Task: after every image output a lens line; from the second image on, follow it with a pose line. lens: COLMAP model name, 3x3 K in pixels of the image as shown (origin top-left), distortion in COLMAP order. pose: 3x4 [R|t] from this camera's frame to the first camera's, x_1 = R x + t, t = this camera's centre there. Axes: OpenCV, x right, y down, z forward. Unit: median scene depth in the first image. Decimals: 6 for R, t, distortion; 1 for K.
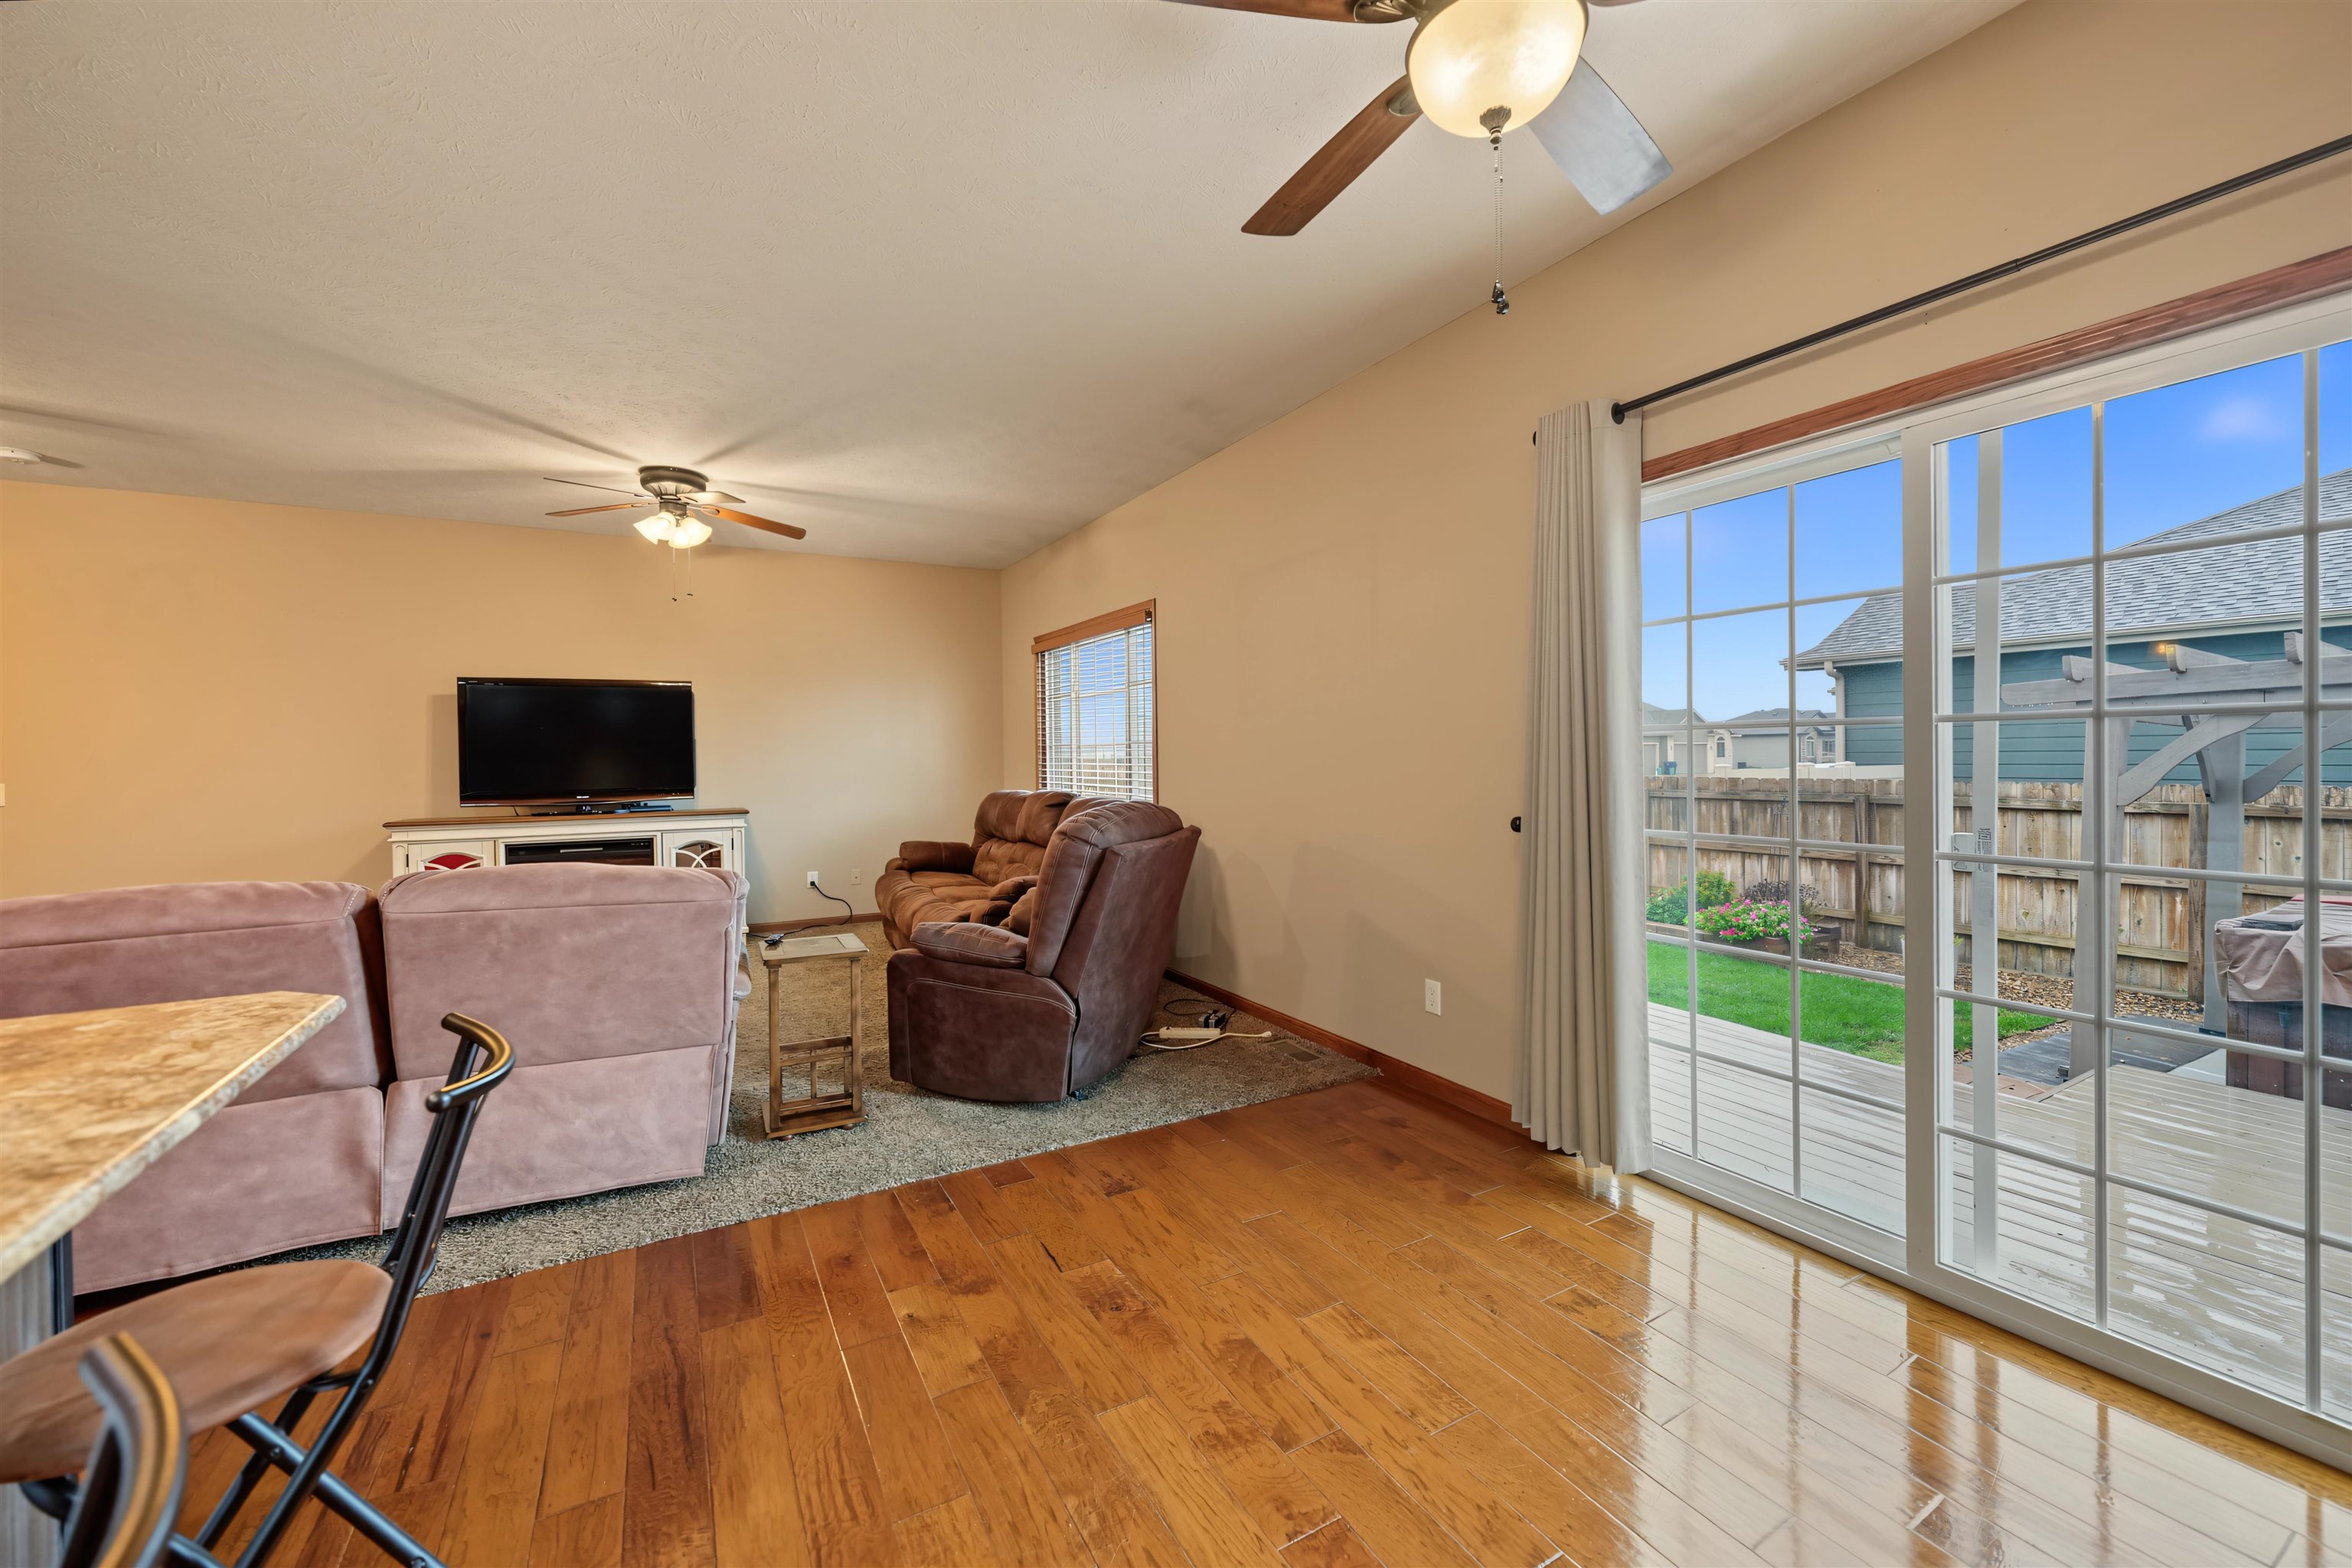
lens RADIAL K [[898.8, 0, 1179.8], [0, 898.8, 762.5], [0, 0, 1]] dist [0.000115, -0.000136]
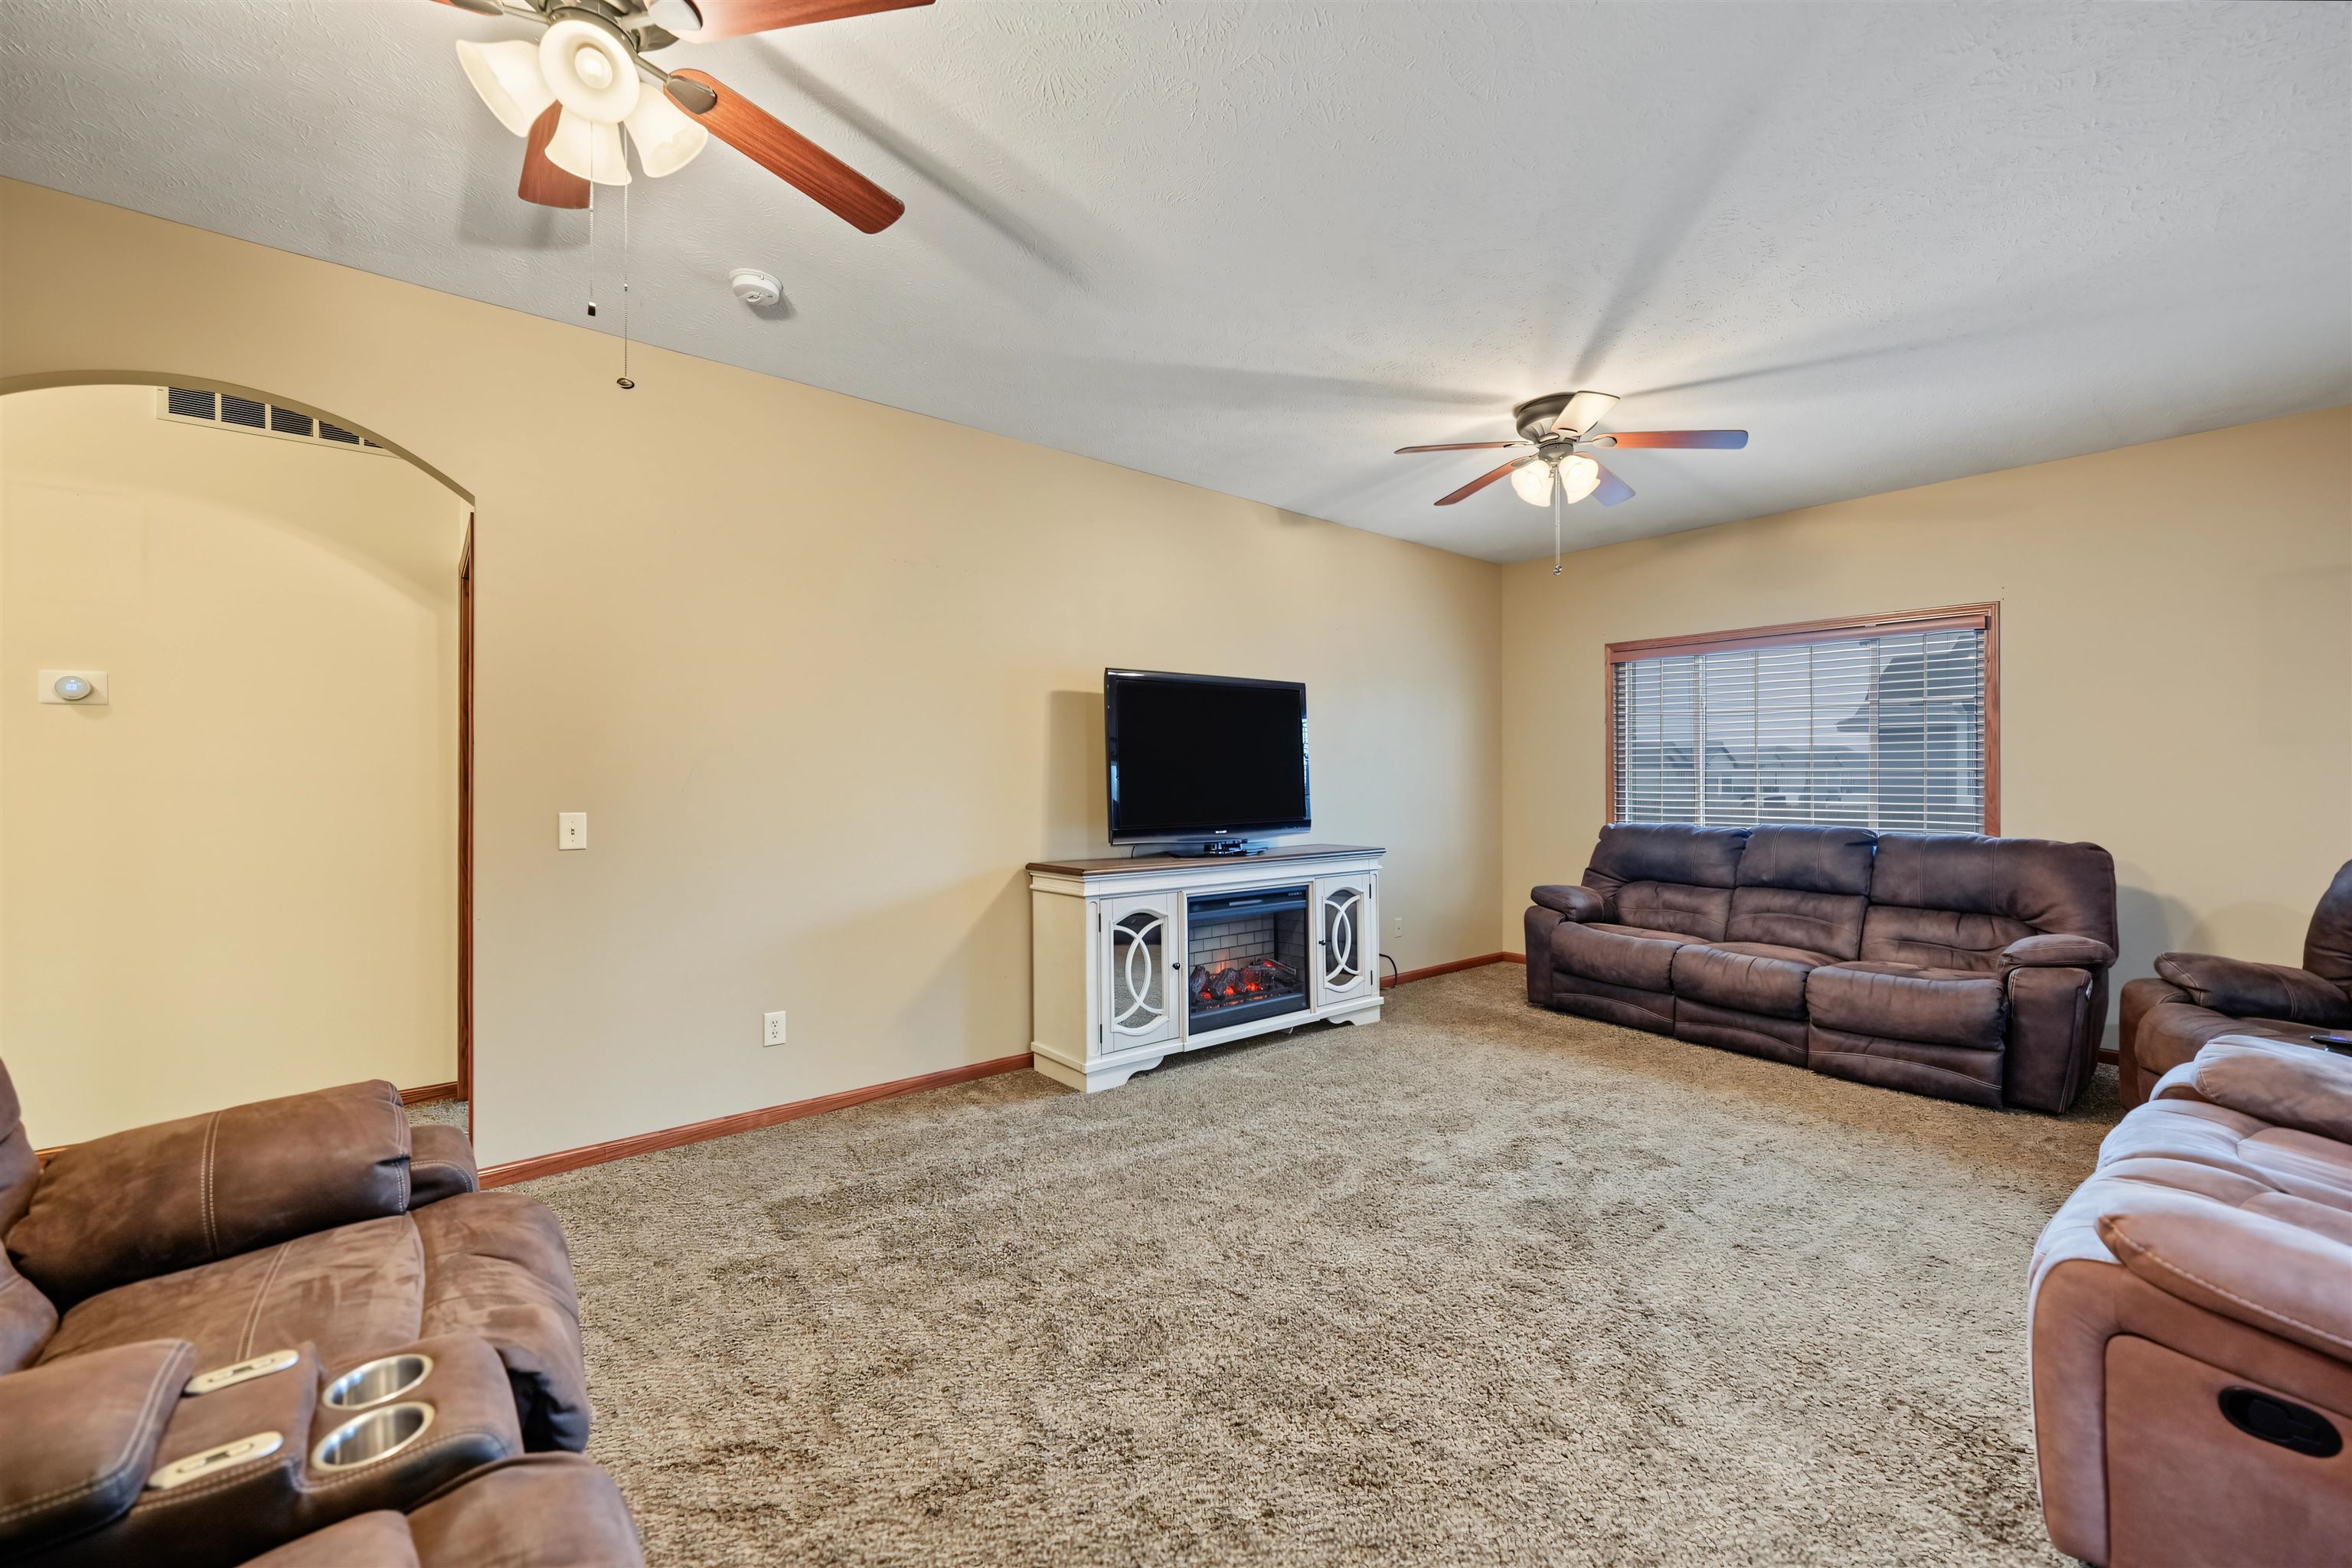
lens RADIAL K [[898.8, 0, 1179.8], [0, 898.8, 762.5], [0, 0, 1]] dist [0.000115, -0.000136]
pose [[0.983214, 0.011354, 0.182104, -1.515631], [-0.006621, 0.999625, -0.026578, 0.001332], [-0.182338, 0.024927, 0.982920, 0.458868]]
